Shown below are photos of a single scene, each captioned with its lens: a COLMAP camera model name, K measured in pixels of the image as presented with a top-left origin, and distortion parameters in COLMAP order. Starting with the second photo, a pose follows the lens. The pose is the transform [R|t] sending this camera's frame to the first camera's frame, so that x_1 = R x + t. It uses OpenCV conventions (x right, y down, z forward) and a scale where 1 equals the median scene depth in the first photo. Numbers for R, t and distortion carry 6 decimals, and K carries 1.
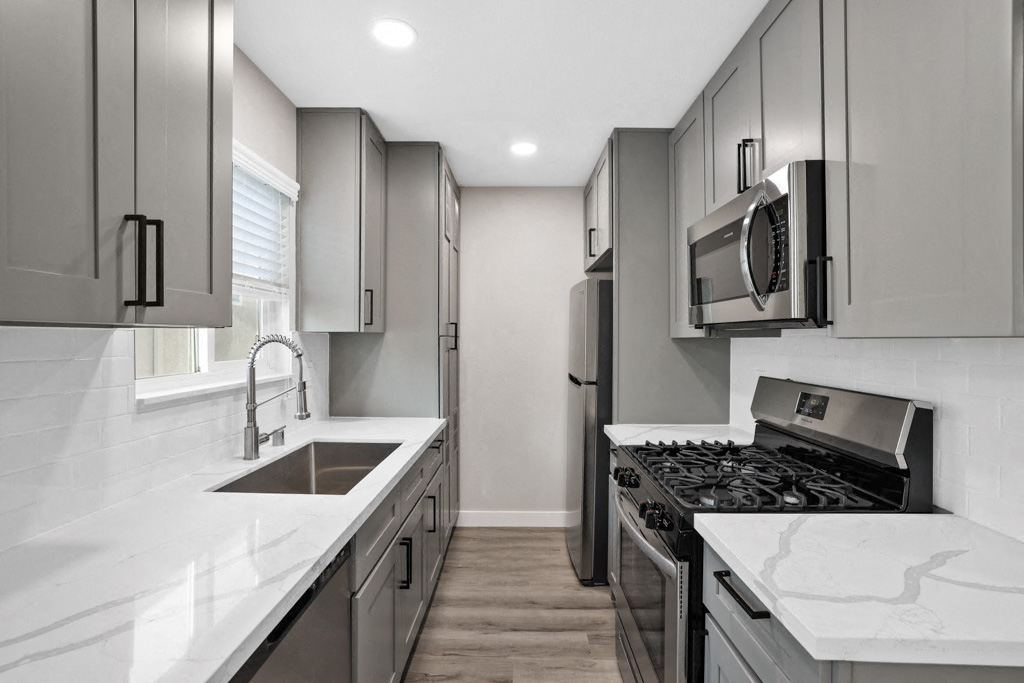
lens RADIAL K [[469.3, 0, 514.8], [0, 469.3, 339.7], [0, 0, 1]] dist [0.000224, 0.000008]
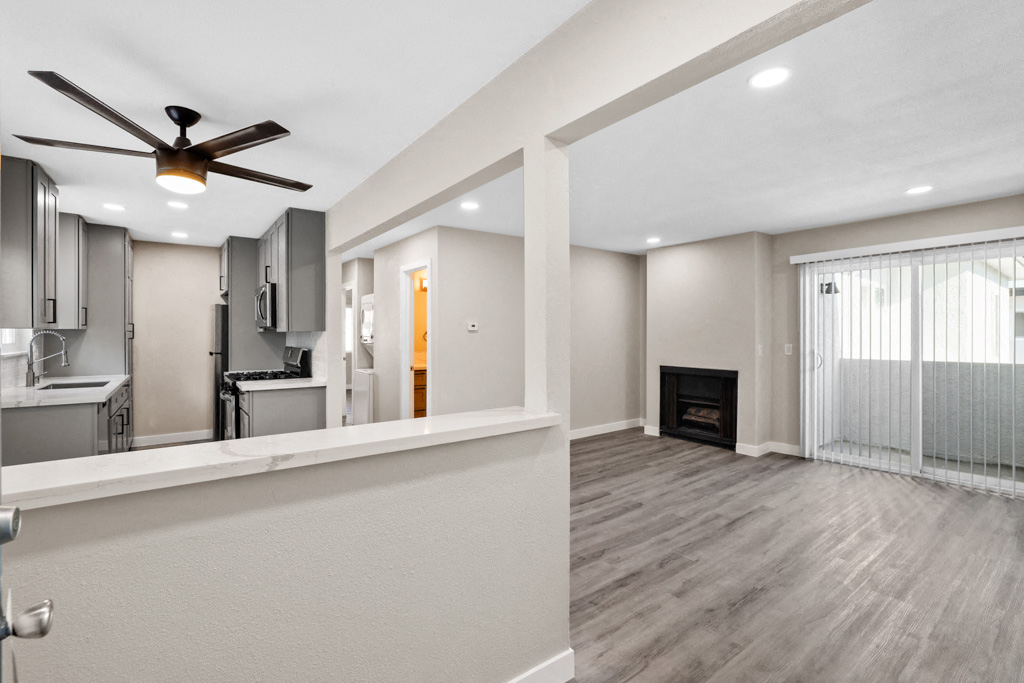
lens RADIAL K [[457.1, 0, 511.1], [0, 457.1, 336.9], [0, 0, 1]] dist [-0.027022, 0.000866]
pose [[0.799342, -0.005752, 0.600848, -0.004677], [0.003299, 0.999981, 0.005184, 0.011804], [-0.600867, -0.002161, 0.799346, -1.444402]]
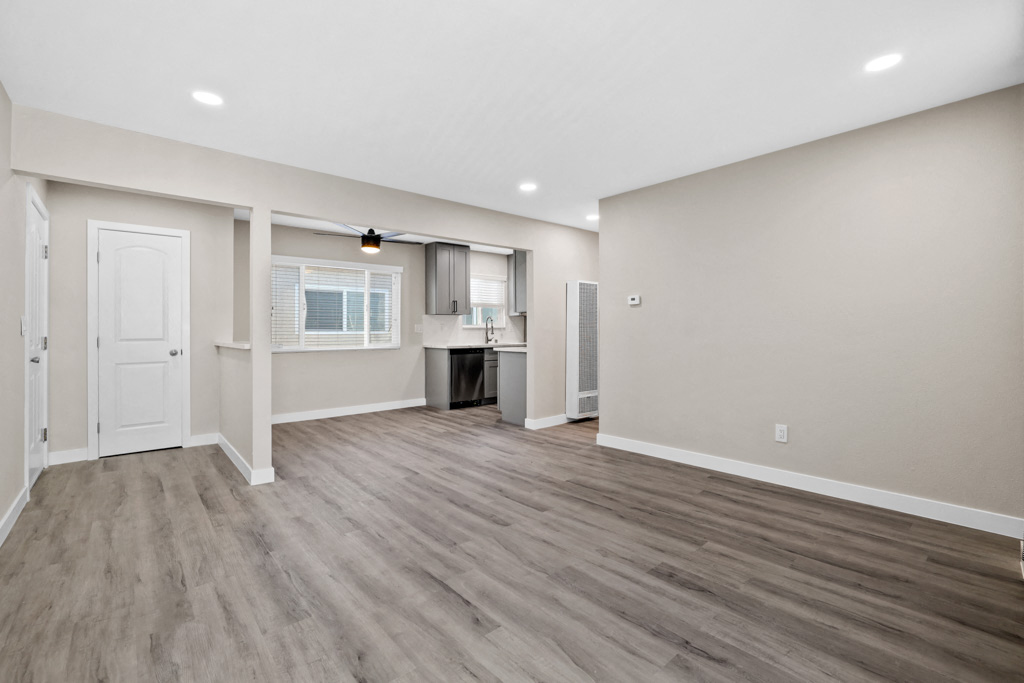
lens RADIAL K [[457.1, 0, 519.5], [0, 457.1, 334.6], [0, 0, 1]] dist [-0.027022, 0.000866]
pose [[0.657754, -0.001001, -0.753232, 2.117075], [0.007461, 0.999959, 0.005186, 0.096447], [0.753196, -0.009031, 0.657734, -1.214353]]
